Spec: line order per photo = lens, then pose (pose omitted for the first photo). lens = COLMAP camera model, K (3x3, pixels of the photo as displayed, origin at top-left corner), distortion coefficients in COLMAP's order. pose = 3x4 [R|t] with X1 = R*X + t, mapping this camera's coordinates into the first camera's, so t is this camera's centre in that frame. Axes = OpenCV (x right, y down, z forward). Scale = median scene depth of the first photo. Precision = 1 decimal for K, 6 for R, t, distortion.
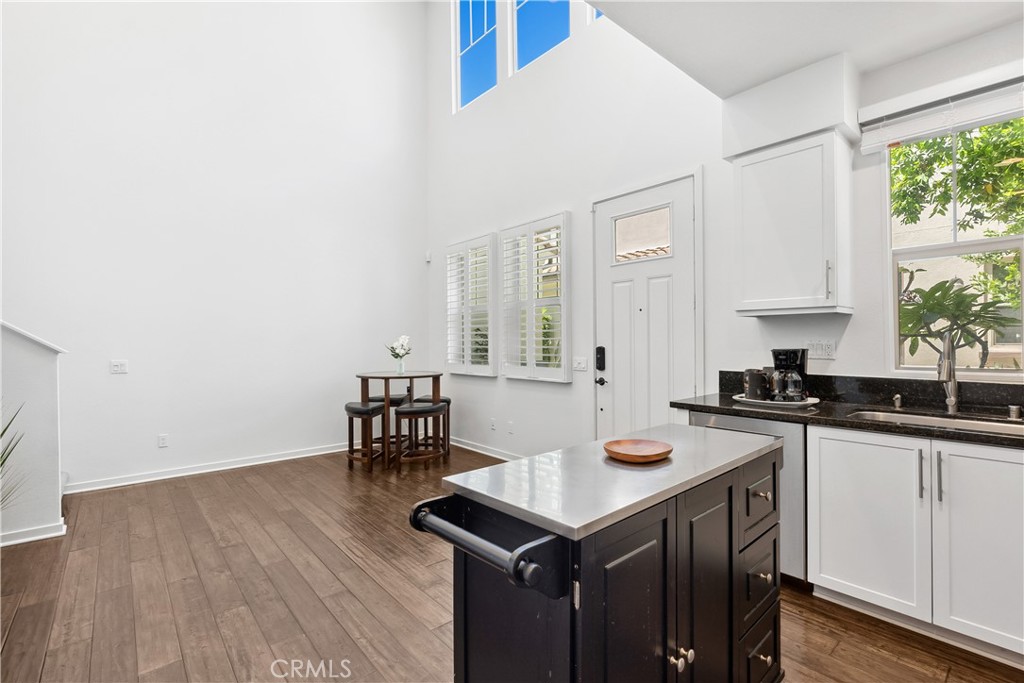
lens RADIAL K [[467.0, 0, 514.8], [0, 467.0, 339.4], [0, 0, 1]] dist [-0.013033, 0.005458]
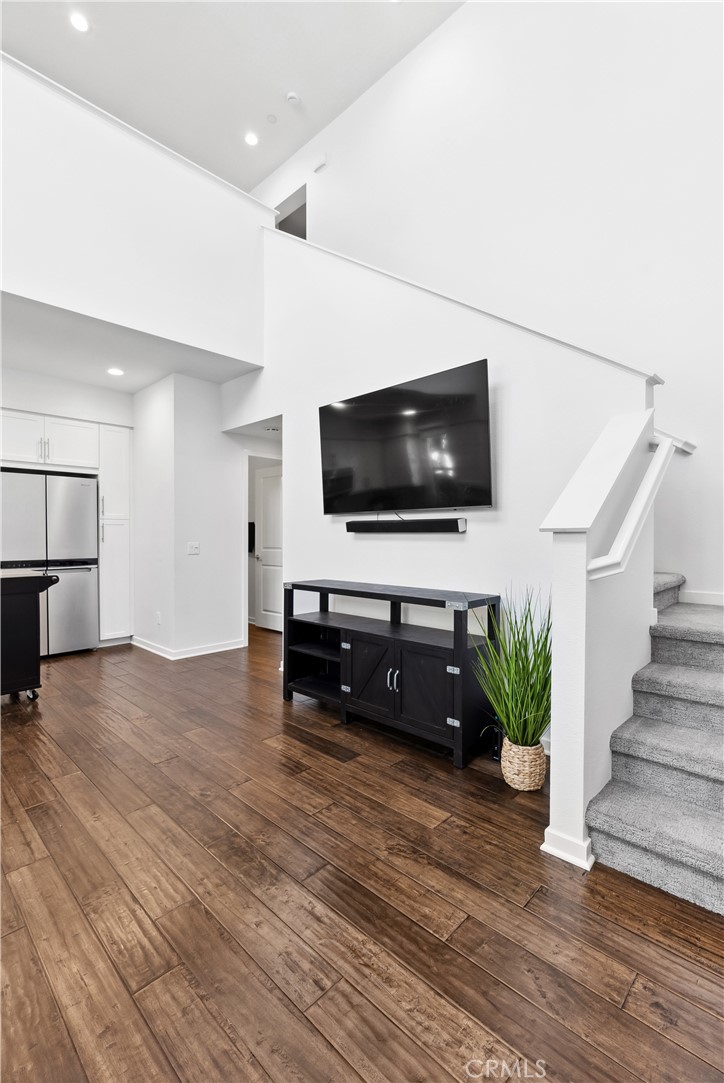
lens RADIAL K [[489.7, 0, 362.0], [0, 489.7, 541.5], [0, 0, 1]] dist [-0.021098, 0.012550]
pose [[-0.996455, 0.007233, -0.083816, -0.542069], [0.006756, 0.999959, 0.005979, 0.029534], [0.083856, 0.005391, -0.996463, 1.208735]]
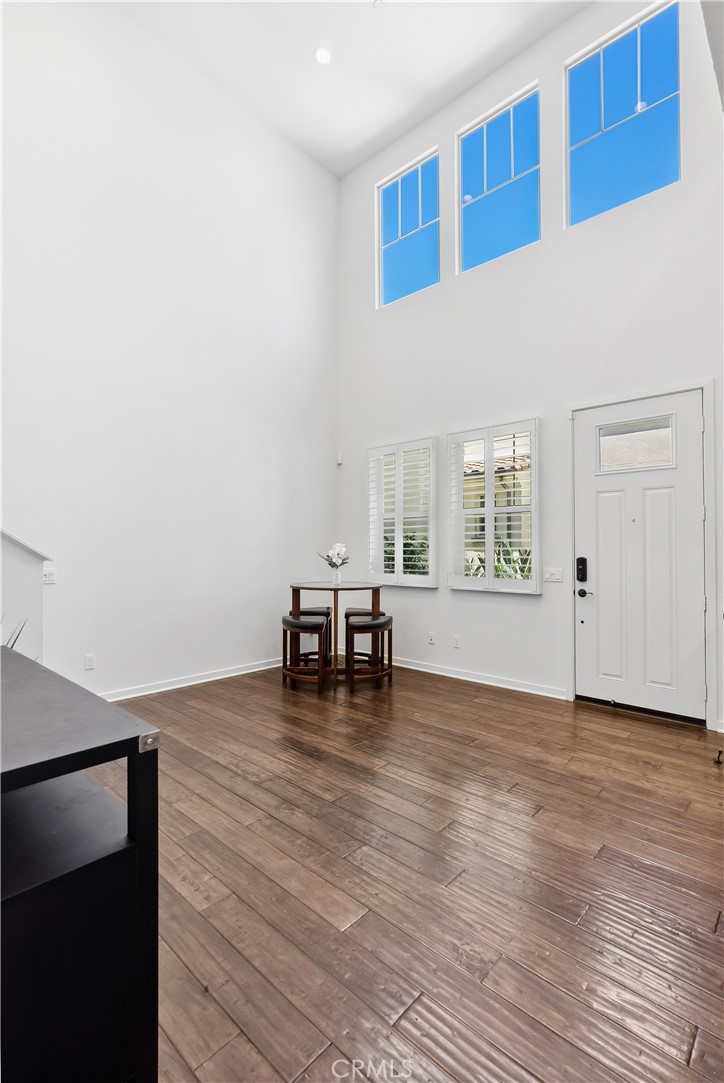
lens RADIAL K [[493.9, 0, 362.0], [0, 493.9, 541.5], [0, 0, 1]] dist [-0.013033, 0.005458]
pose [[0.992967, 0.012626, 0.117716, -0.394172], [-0.010790, 0.999810, -0.016221, 0.003962], [-0.117898, 0.014836, 0.992915, 0.030919]]
